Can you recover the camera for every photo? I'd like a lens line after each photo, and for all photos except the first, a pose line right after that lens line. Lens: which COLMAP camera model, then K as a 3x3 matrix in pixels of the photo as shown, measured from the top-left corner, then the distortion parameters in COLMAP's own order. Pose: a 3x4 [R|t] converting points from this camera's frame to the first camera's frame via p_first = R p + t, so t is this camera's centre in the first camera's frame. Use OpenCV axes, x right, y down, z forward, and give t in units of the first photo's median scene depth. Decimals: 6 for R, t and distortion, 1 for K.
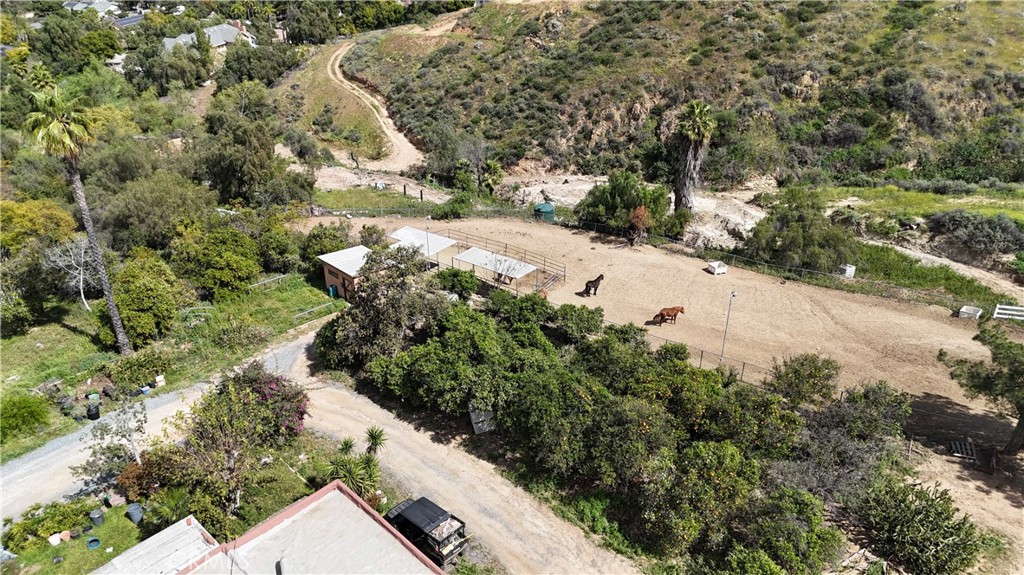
lens RADIAL K [[760.7, 0, 513.2], [0, 760.7, 286.5], [0, 0, 1]] dist [0.068462, -0.060265]
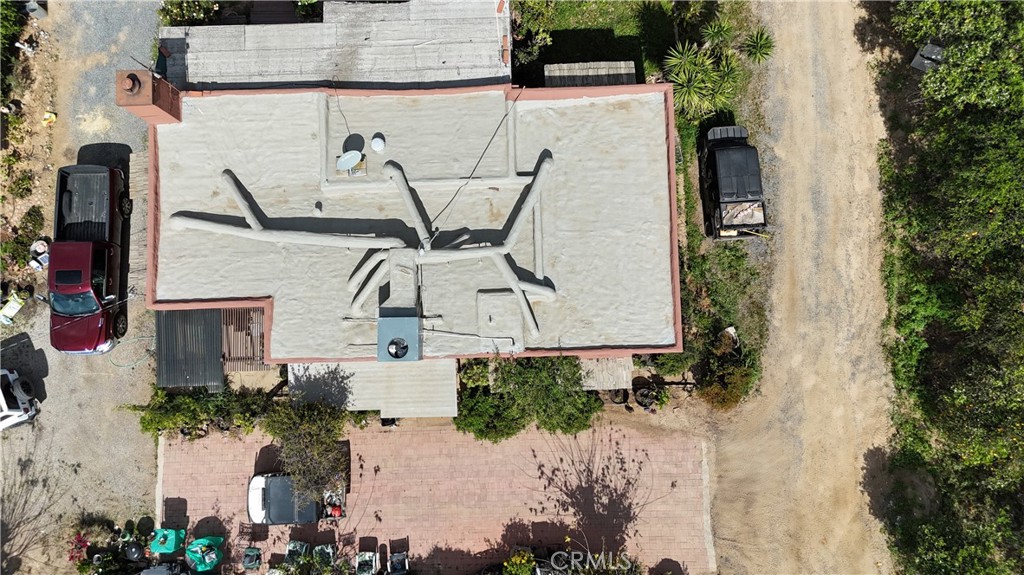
lens RADIAL K [[760.7, 0, 512.3], [0, 760.7, 287.5], [0, 0, 1]] dist [0.068462, -0.060265]
pose [[0.718476, 0.693156, -0.057673, -0.126513], [-0.333998, 0.416550, 0.845536, -0.181021], [0.610112, -0.588235, 0.530794, 0.317102]]
